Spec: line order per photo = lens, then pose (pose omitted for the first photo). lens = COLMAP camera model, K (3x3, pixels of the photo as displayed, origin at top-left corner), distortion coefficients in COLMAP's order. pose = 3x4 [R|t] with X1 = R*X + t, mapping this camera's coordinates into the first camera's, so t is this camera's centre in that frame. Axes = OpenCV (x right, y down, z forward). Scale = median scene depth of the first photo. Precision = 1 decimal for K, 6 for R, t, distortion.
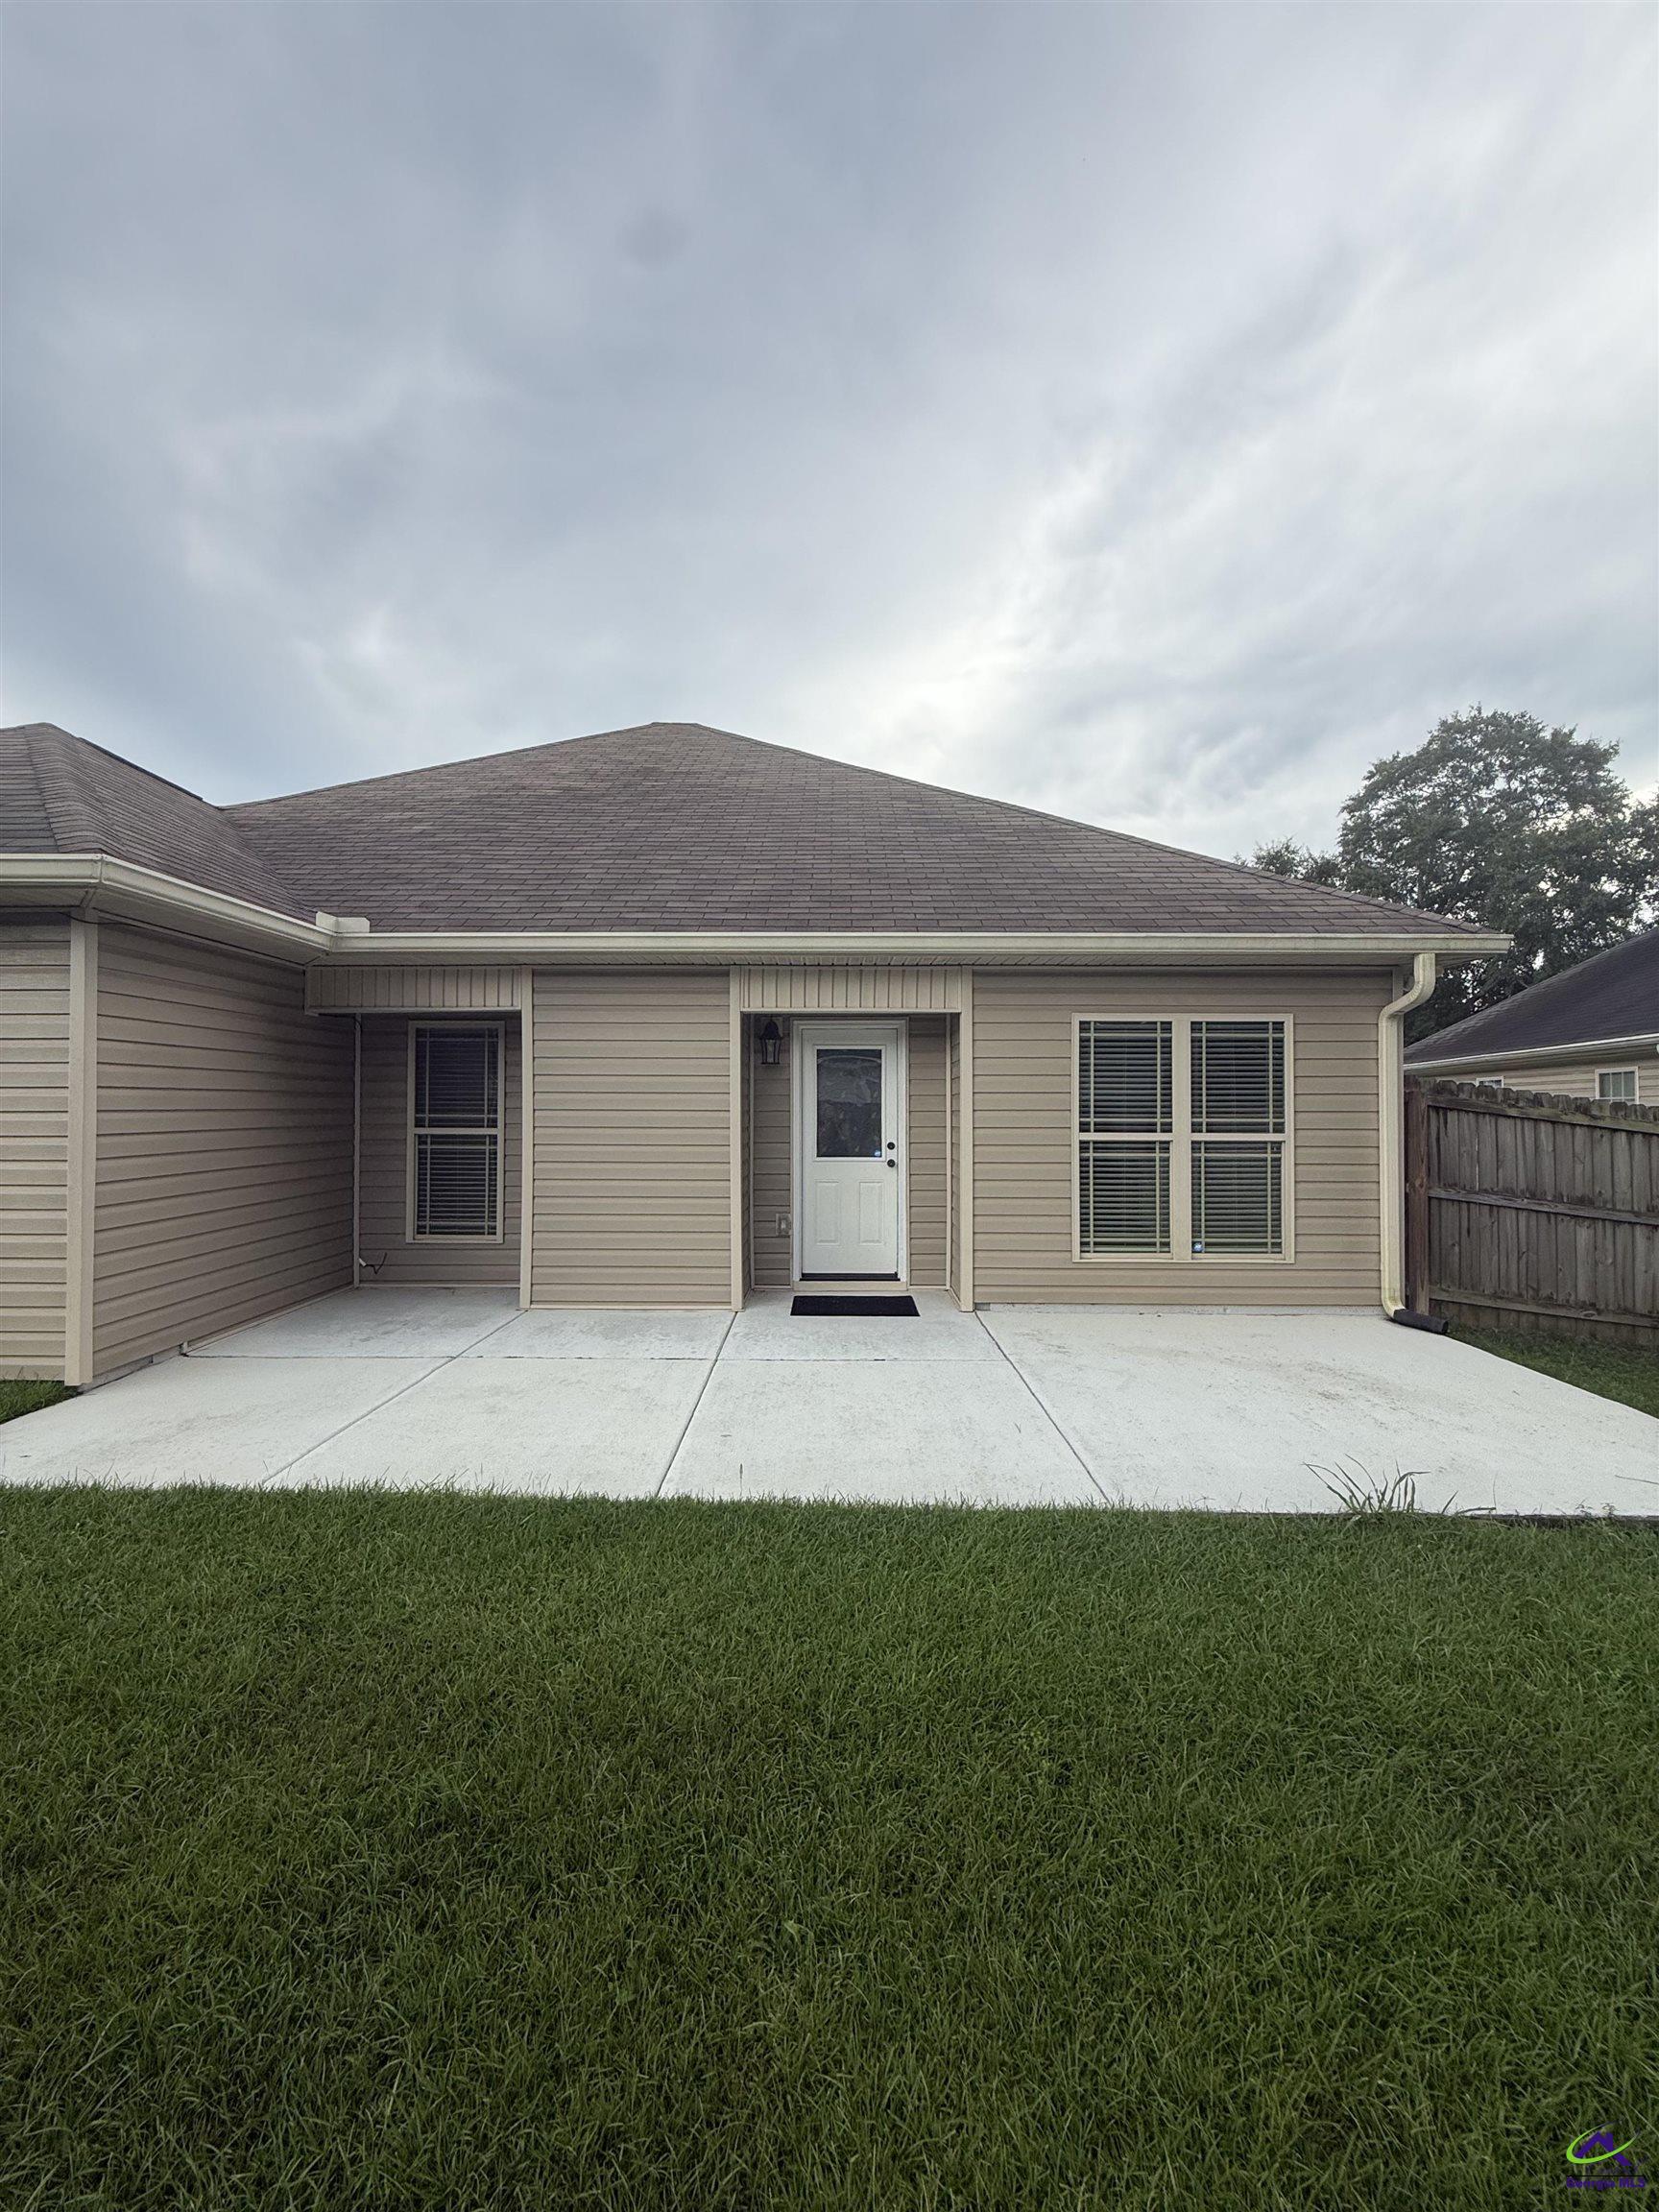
lens RADIAL K [[896.5, 0, 839.0], [0, 896.5, 1101.8], [0, 0, 1]] dist [0.000516, 0.000902]
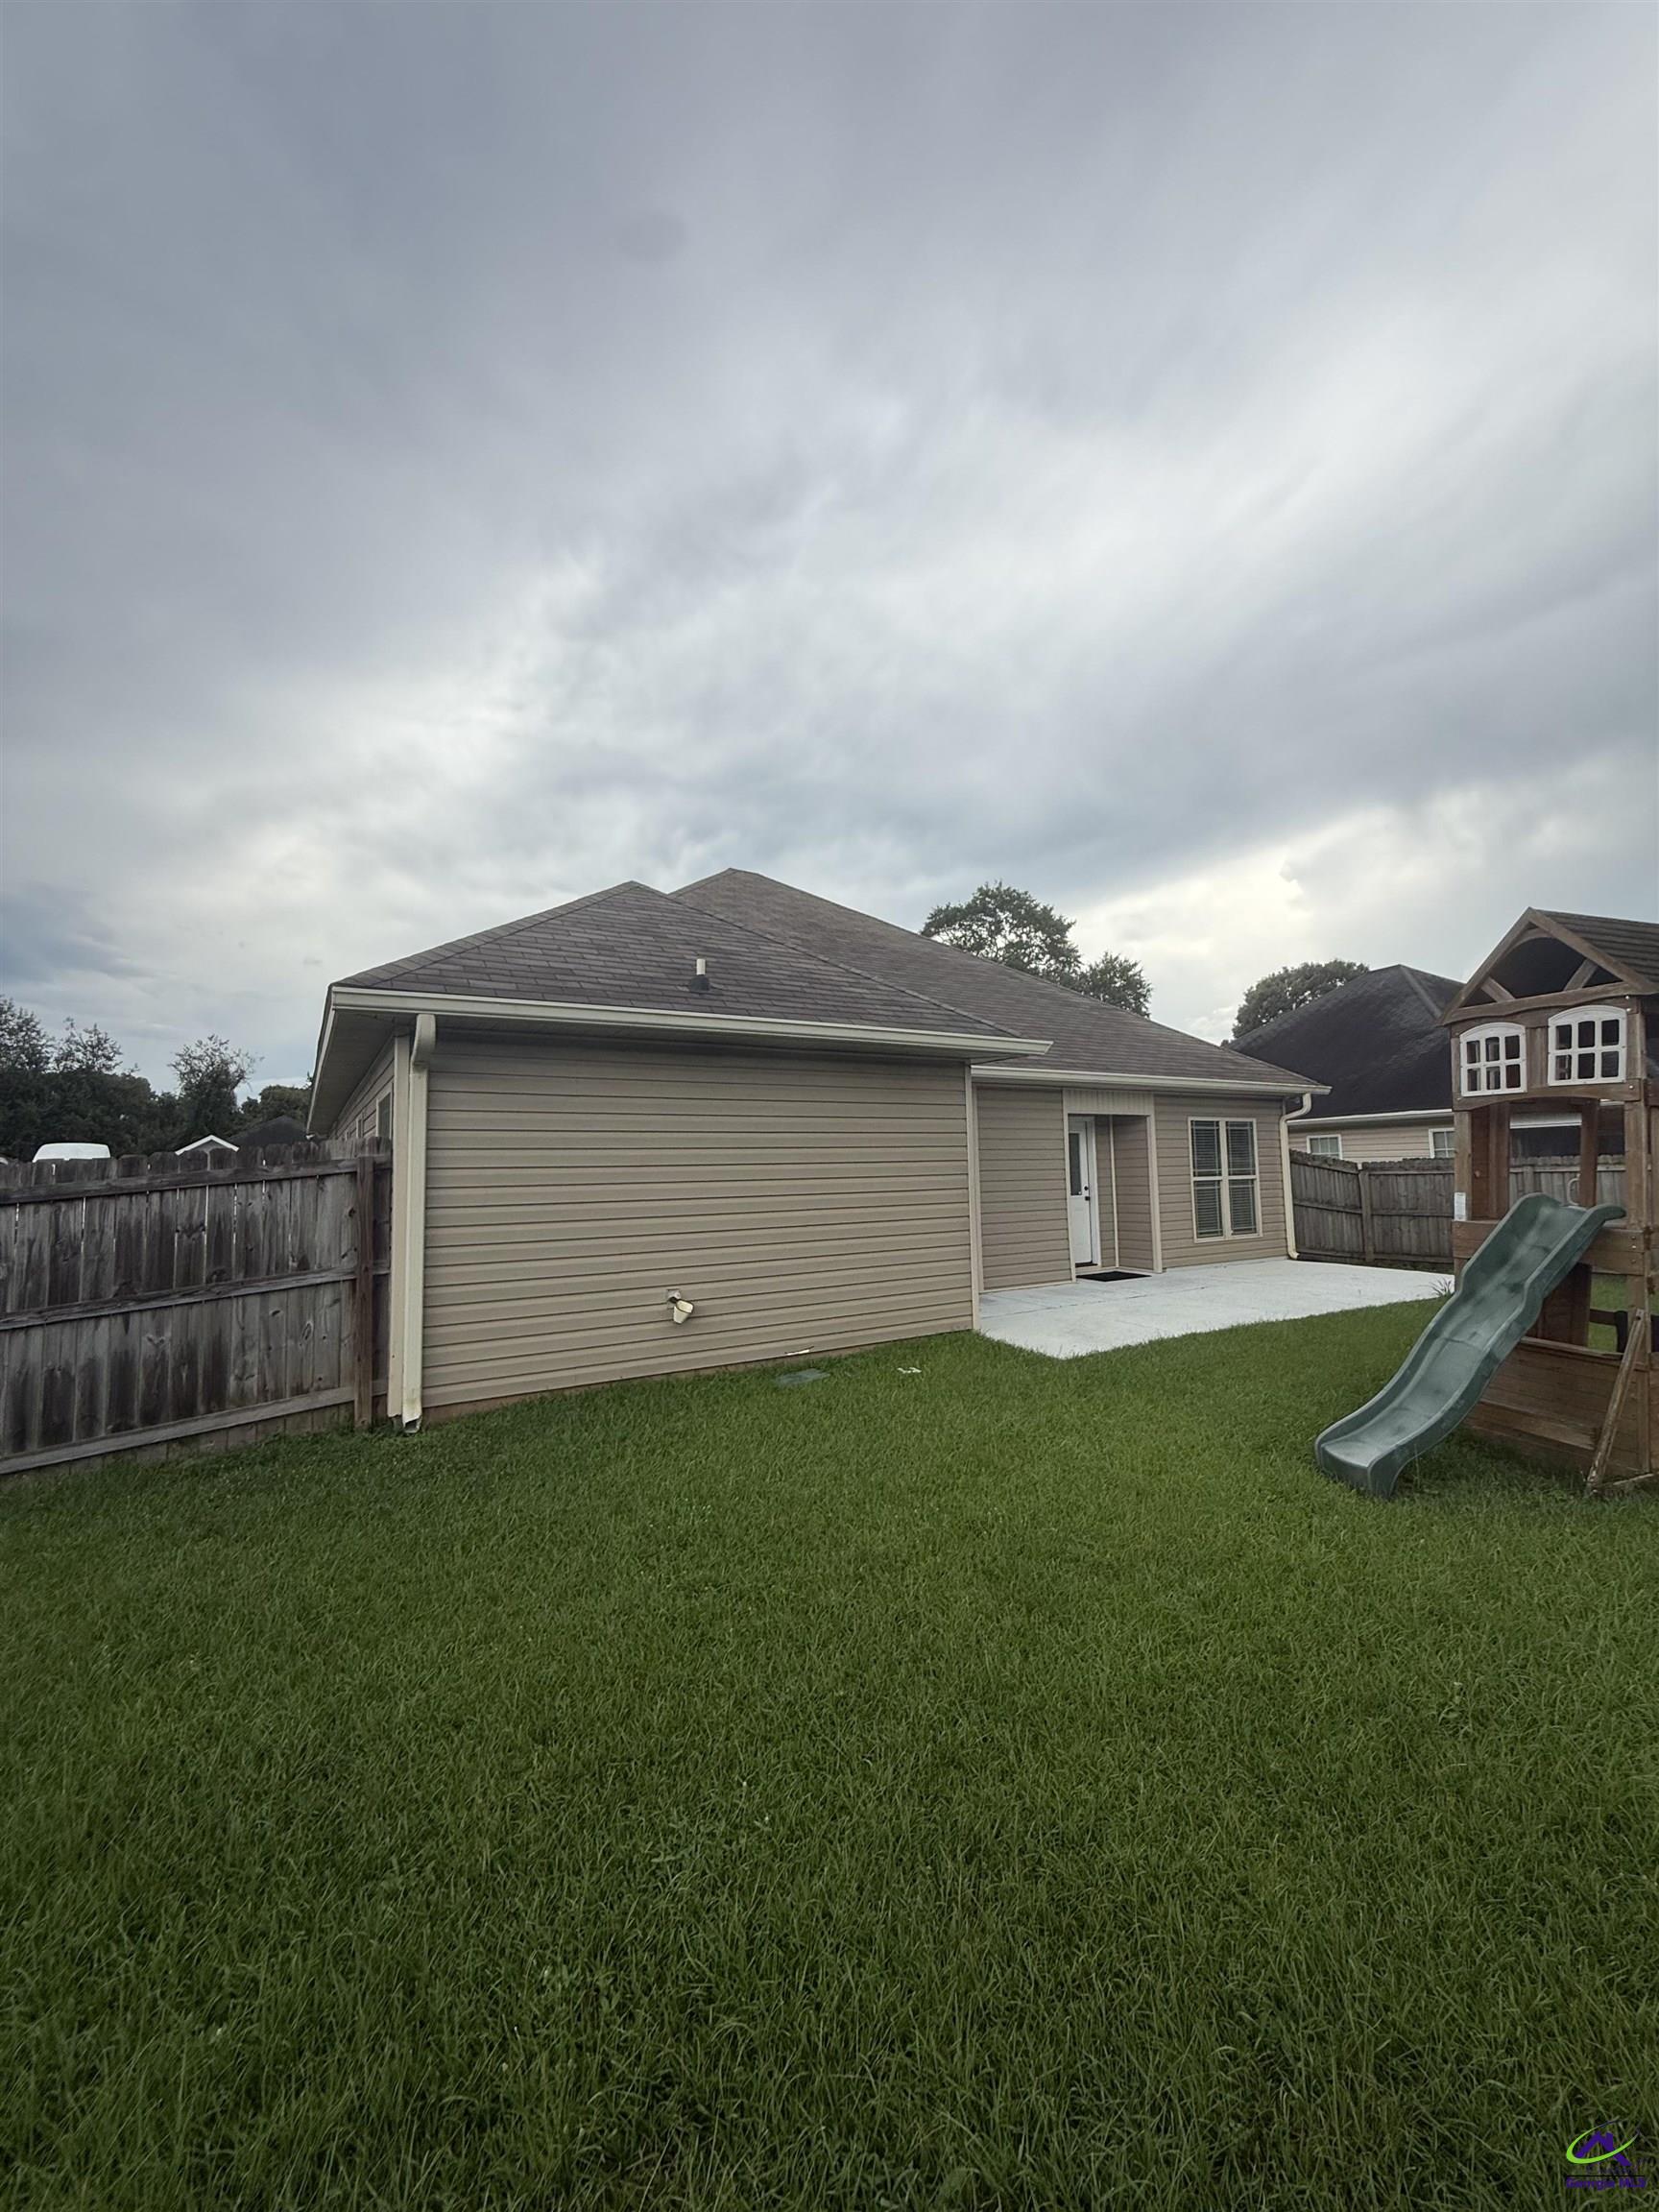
lens RADIAL K [[896.5, 0, 822.3], [0, 896.5, 1099.7], [0, 0, 1]] dist [0.000516, 0.000902]
pose [[0.855679, 0.020567, 0.517099, -0.271115], [0.016757, 0.997585, -0.067407, -0.003048], [-0.517236, 0.066344, 0.853267, -0.051003]]
